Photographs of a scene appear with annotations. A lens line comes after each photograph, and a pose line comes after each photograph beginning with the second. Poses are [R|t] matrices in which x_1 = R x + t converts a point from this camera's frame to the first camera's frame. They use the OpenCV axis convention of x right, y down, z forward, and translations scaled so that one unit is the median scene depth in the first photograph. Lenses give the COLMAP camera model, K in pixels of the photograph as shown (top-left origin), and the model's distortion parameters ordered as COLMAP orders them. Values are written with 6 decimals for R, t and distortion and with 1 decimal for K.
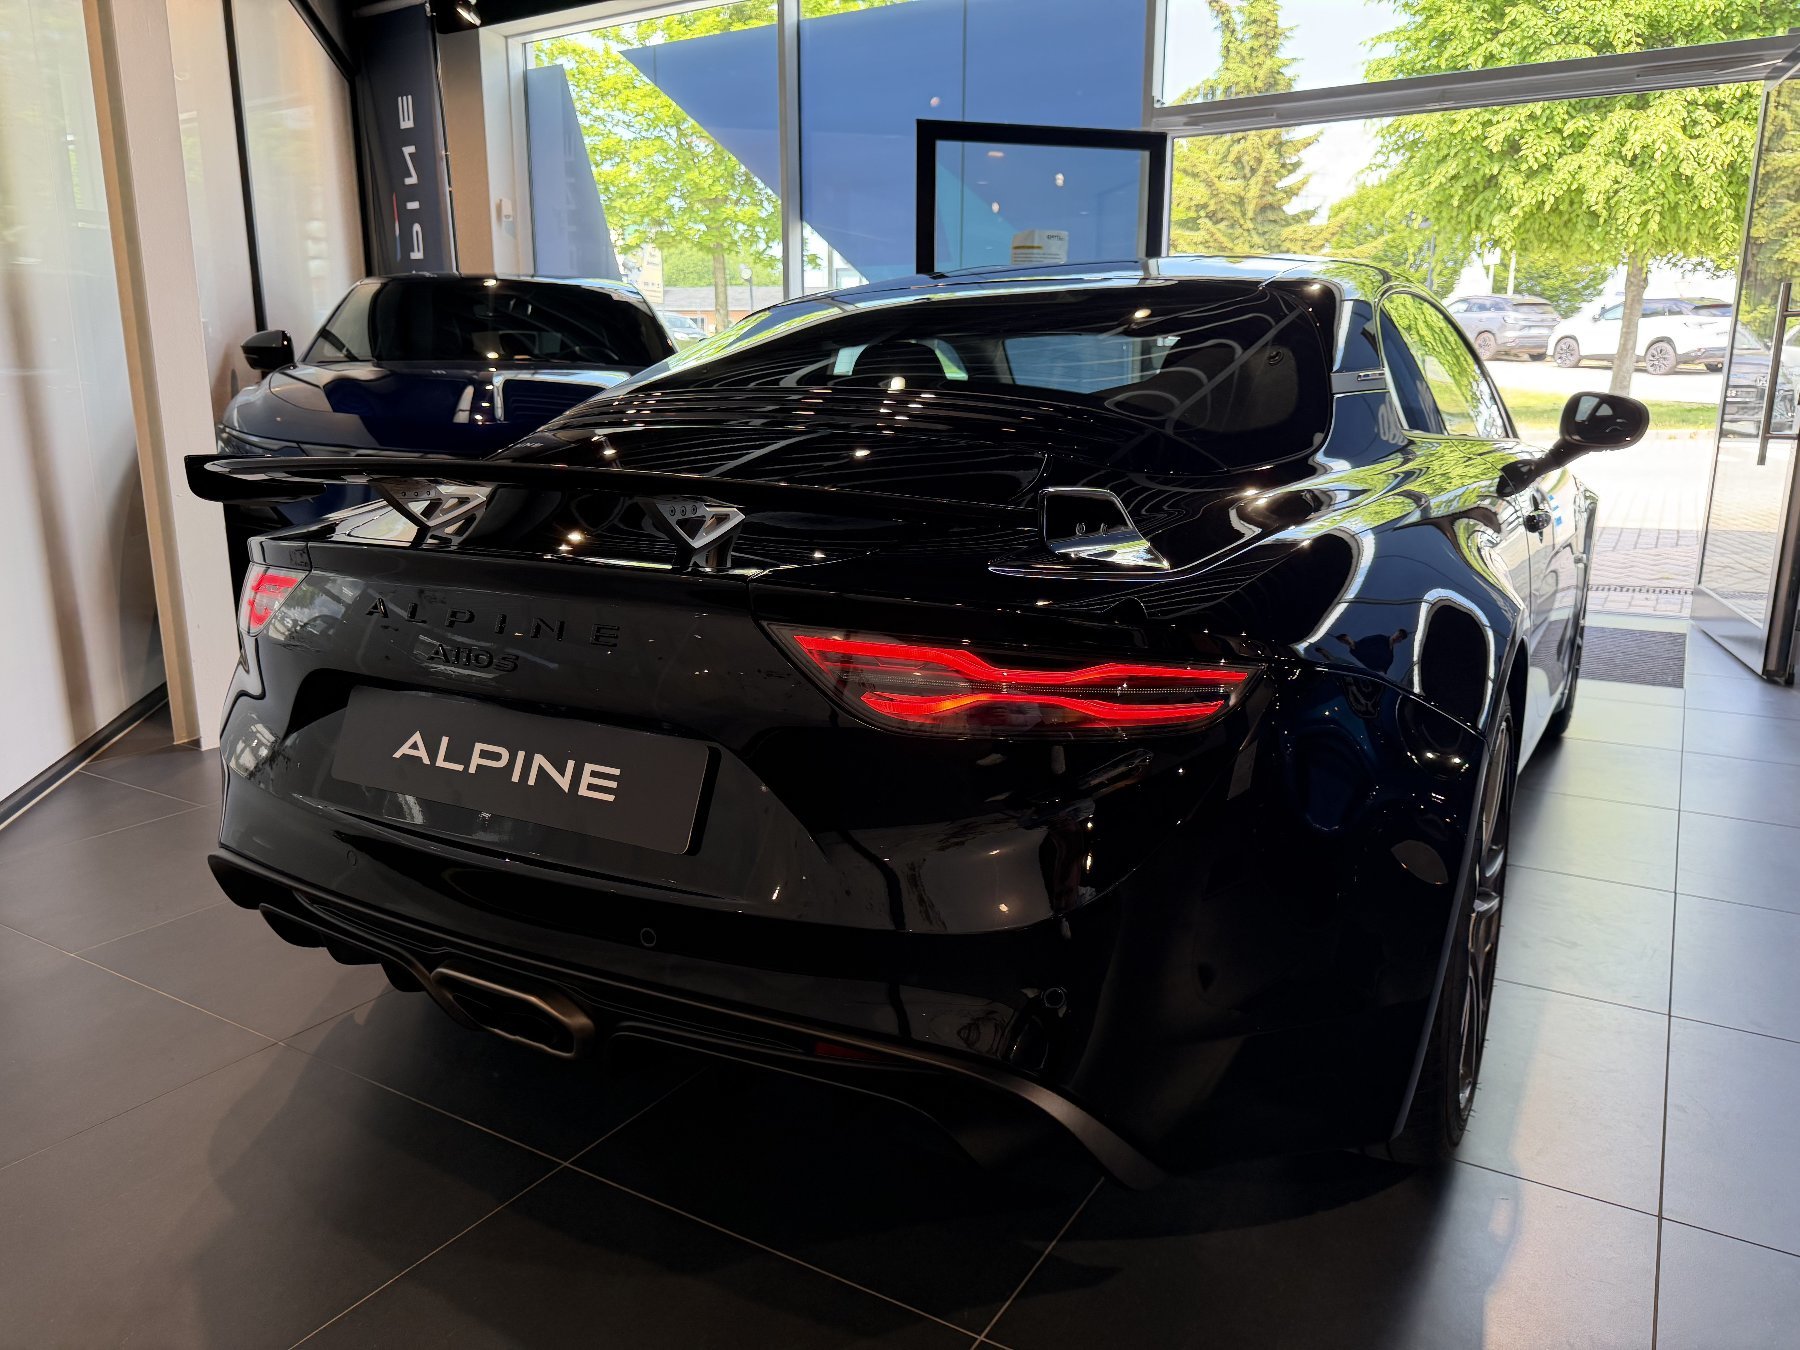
lens RADIAL K [[1258.8, 0, 912.9], [0, 1258.8, 688.7], [0, 0, 1]] dist [0.008770, 0.000226]
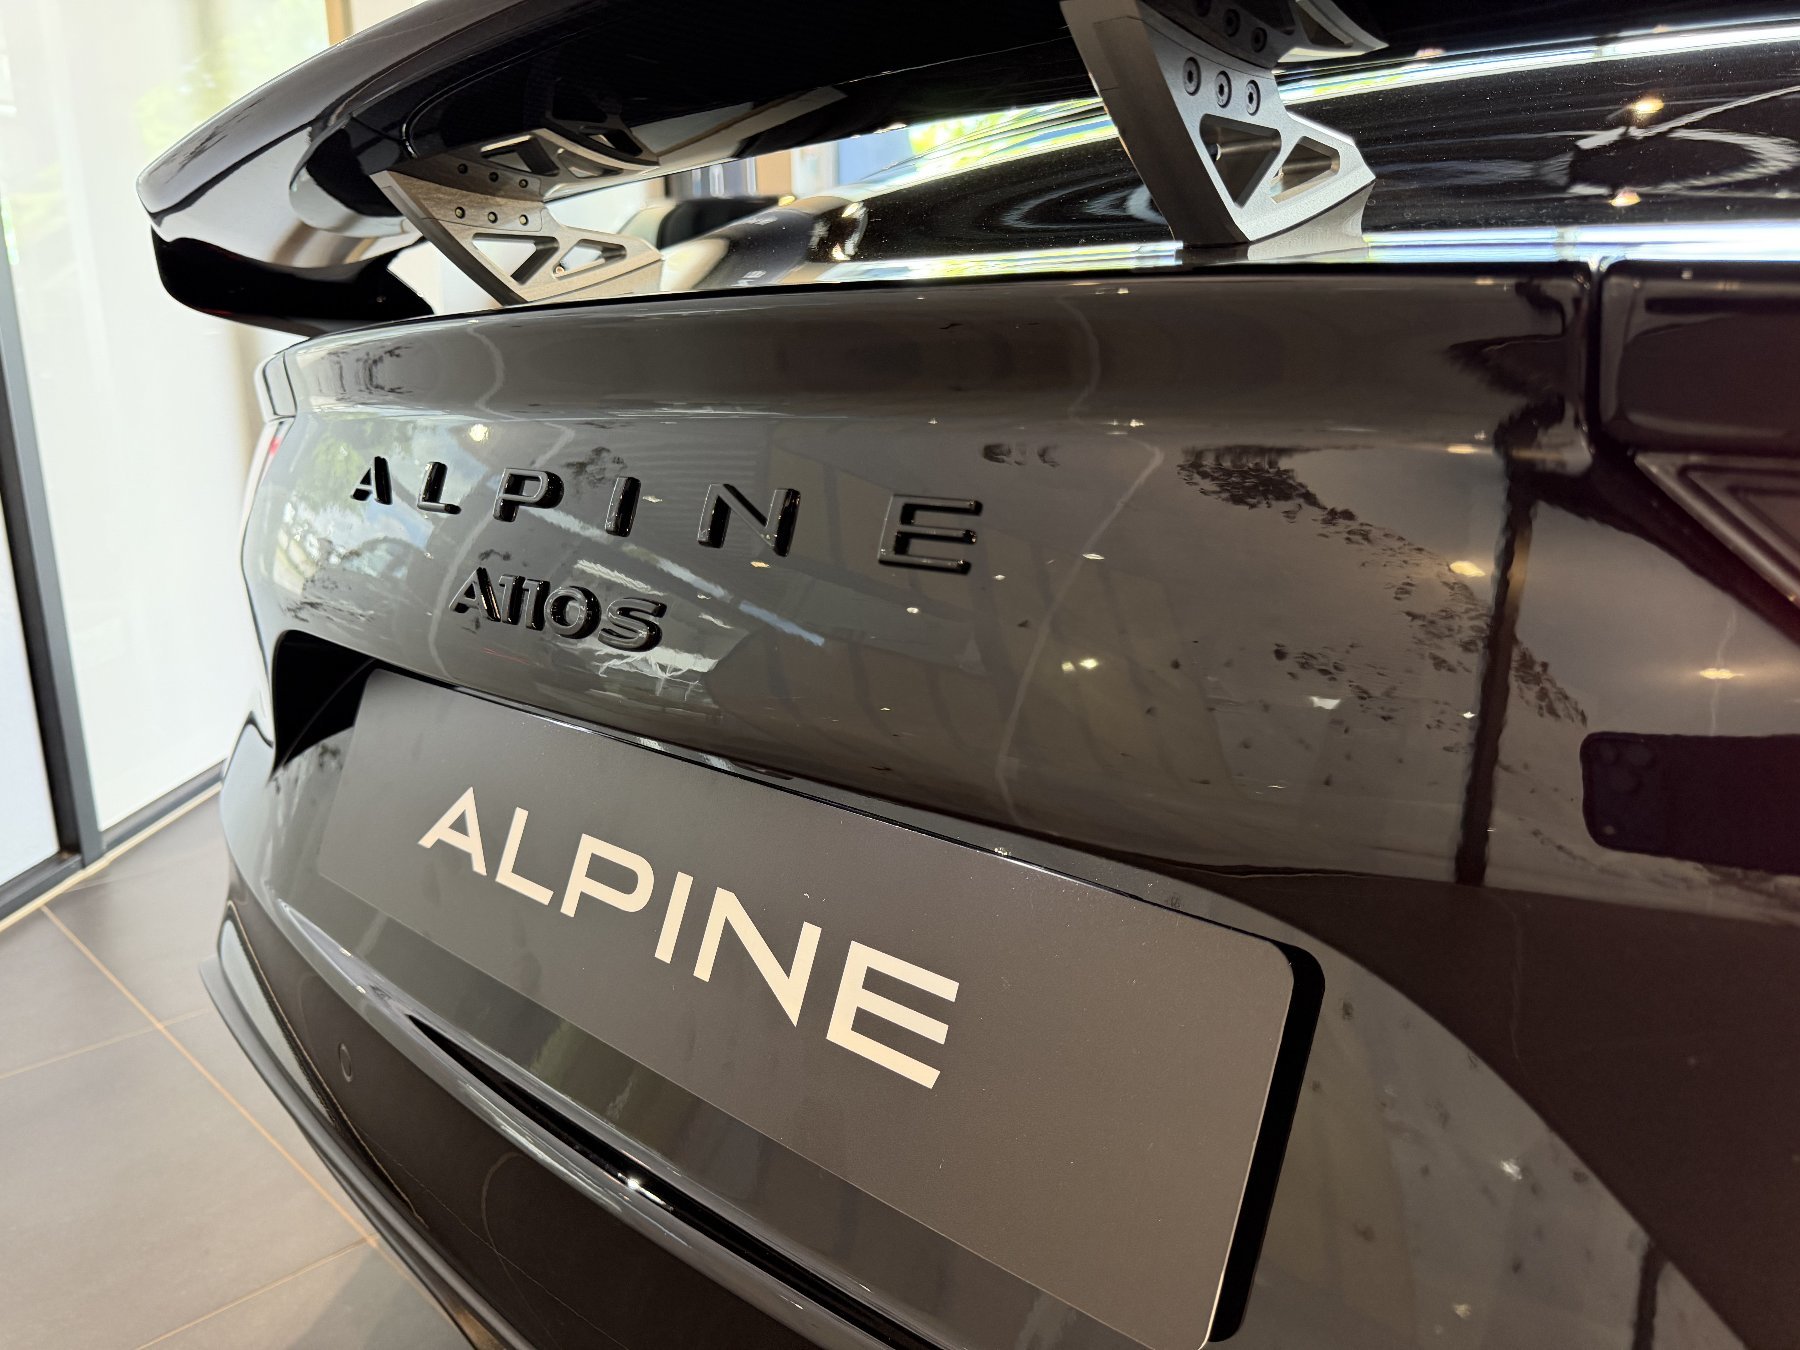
lens RADIAL K [[1258.8, 0, 899.2], [0, 1258.8, 675.8], [0, 0, 1]] dist [0.008770, 0.000226]
pose [[0.969781, 0.036900, -0.241172, -0.166464], [-0.036137, 0.999318, 0.007587, -0.011678], [0.241287, 0.001358, 0.970453, 0.663687]]
